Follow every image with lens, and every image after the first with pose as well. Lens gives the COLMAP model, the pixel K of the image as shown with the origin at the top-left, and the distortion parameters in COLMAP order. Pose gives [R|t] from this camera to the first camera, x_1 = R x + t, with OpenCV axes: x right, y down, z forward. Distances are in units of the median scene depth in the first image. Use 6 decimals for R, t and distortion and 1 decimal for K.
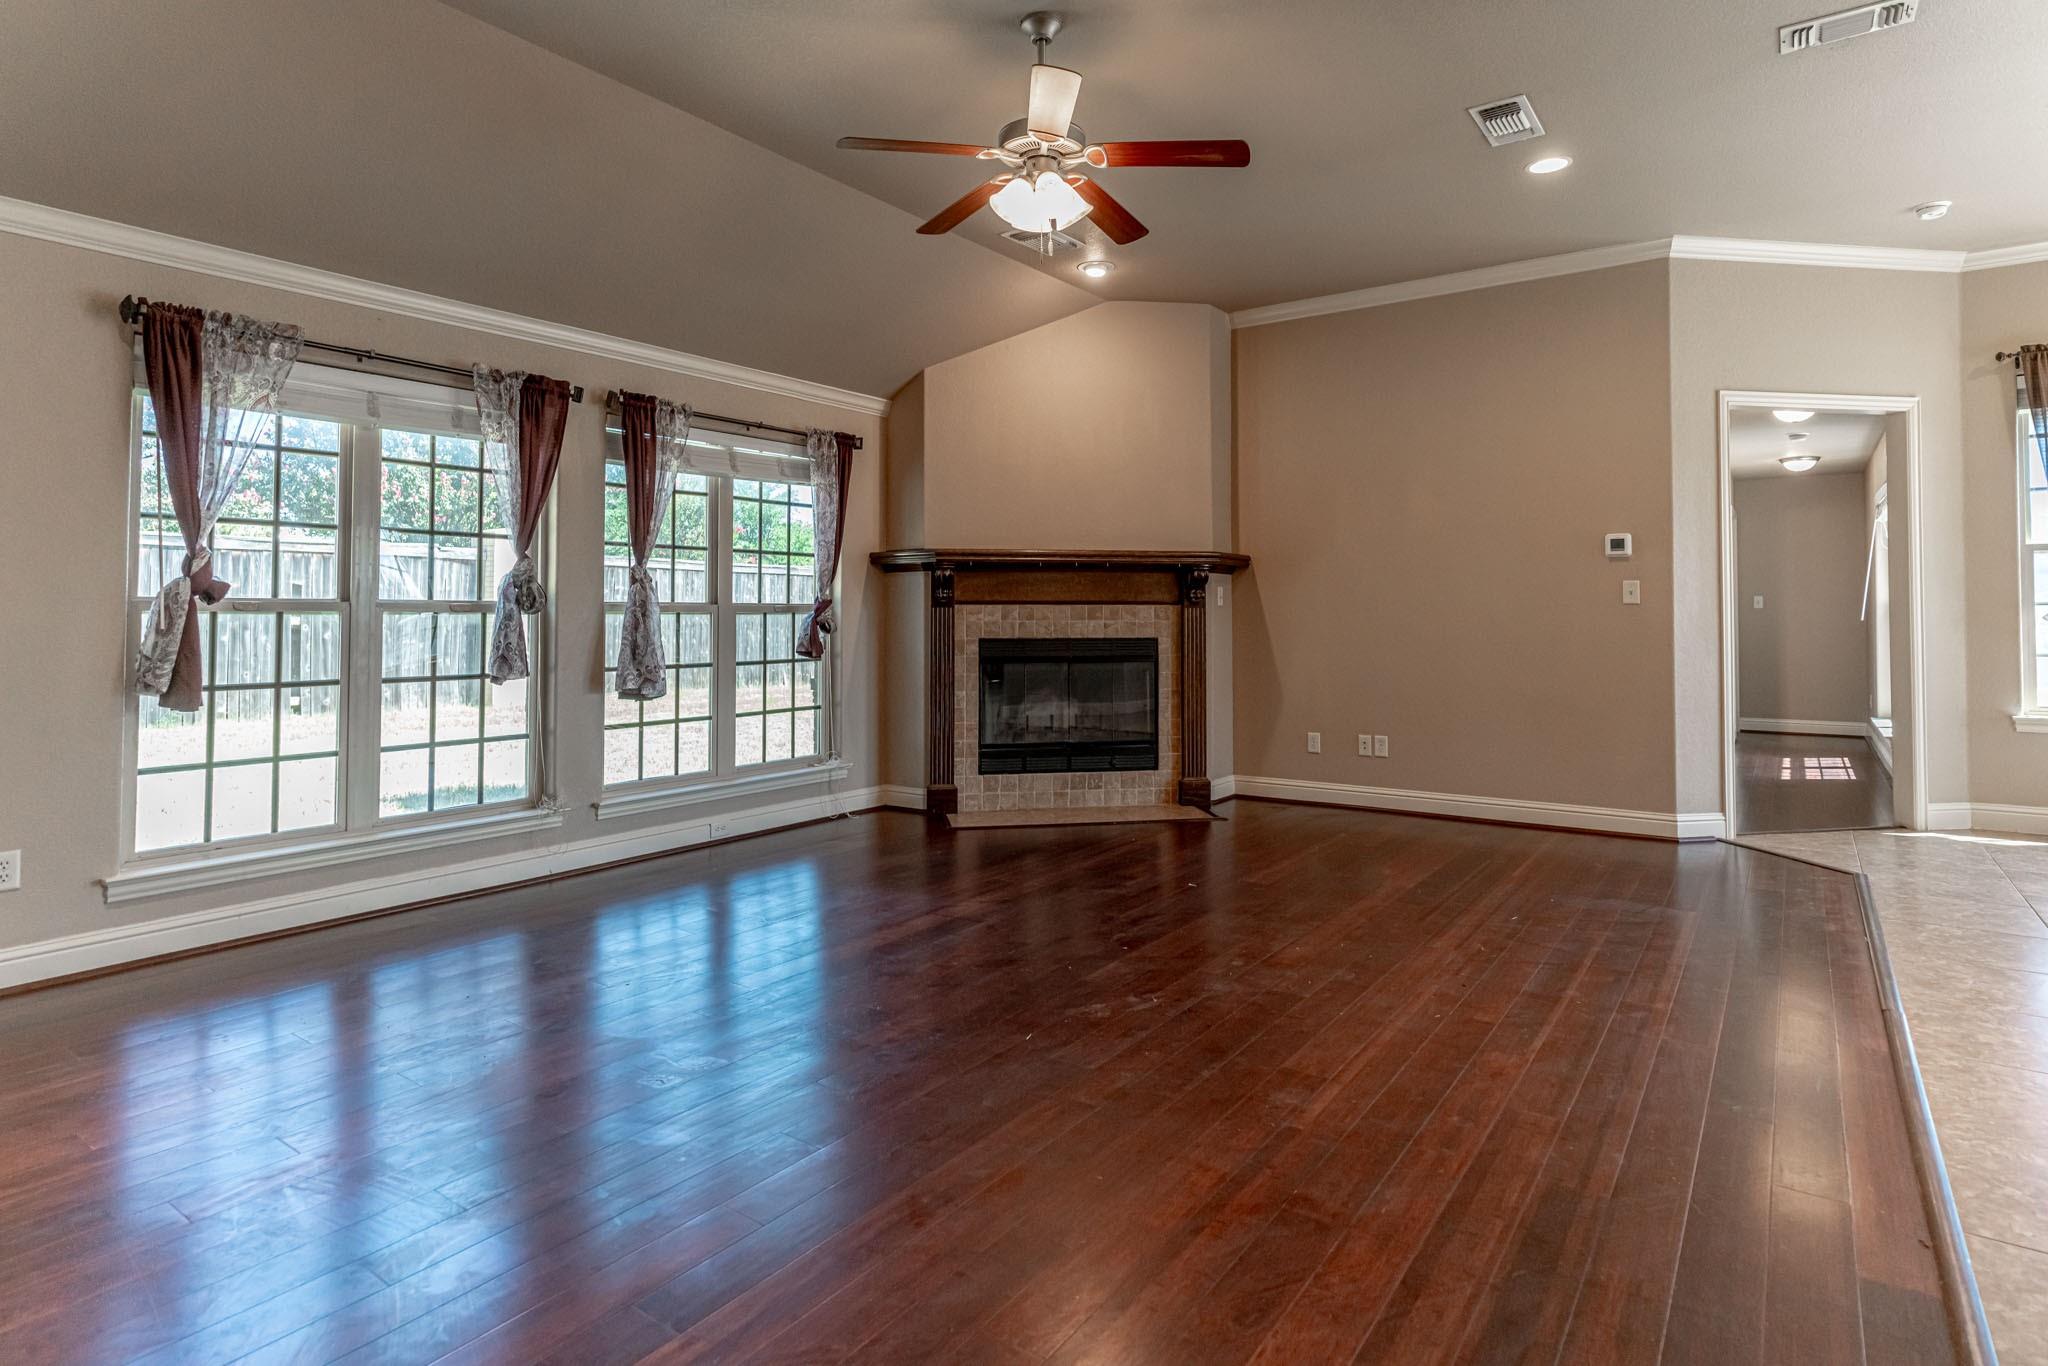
lens RADIAL K [[1071.1, 0, 1031.4], [0, 1071.1, 592.9], [0, 0, 1]] dist [0.001164, 0.000299]
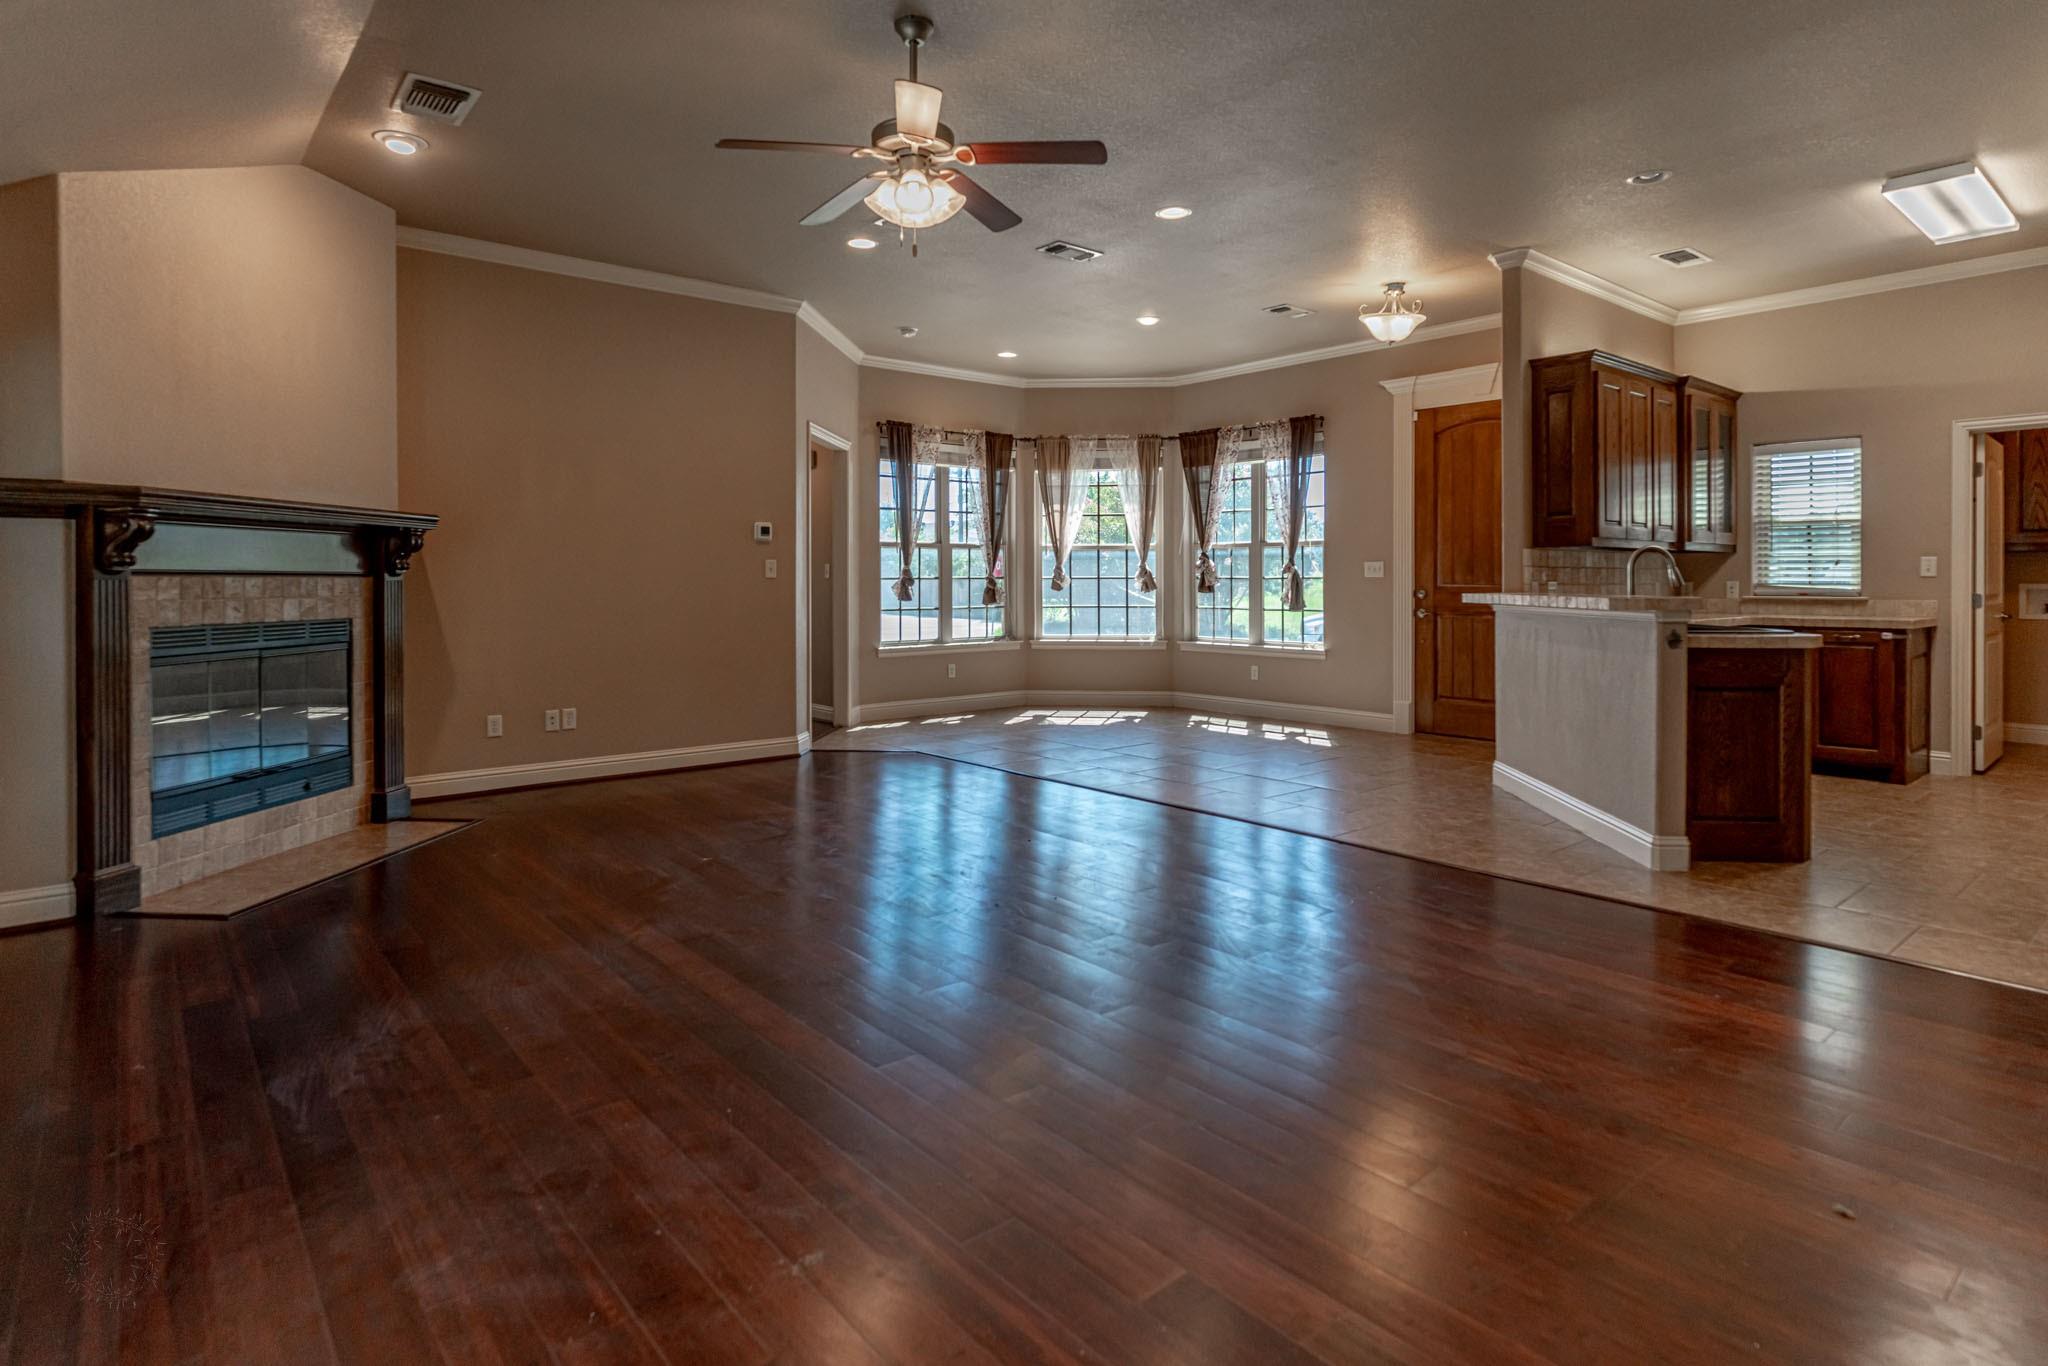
lens RADIAL K [[1084.2, 0, 1022.6], [0, 1084.2, 589.8], [0, 0, 1]] dist [0.000227, 0.000138]
pose [[0.251096, -0.007919, 0.967930, -0.550772], [-0.019378, 0.999725, 0.013206, 0.001134], [-0.967768, -0.022072, 0.250873, 0.341020]]
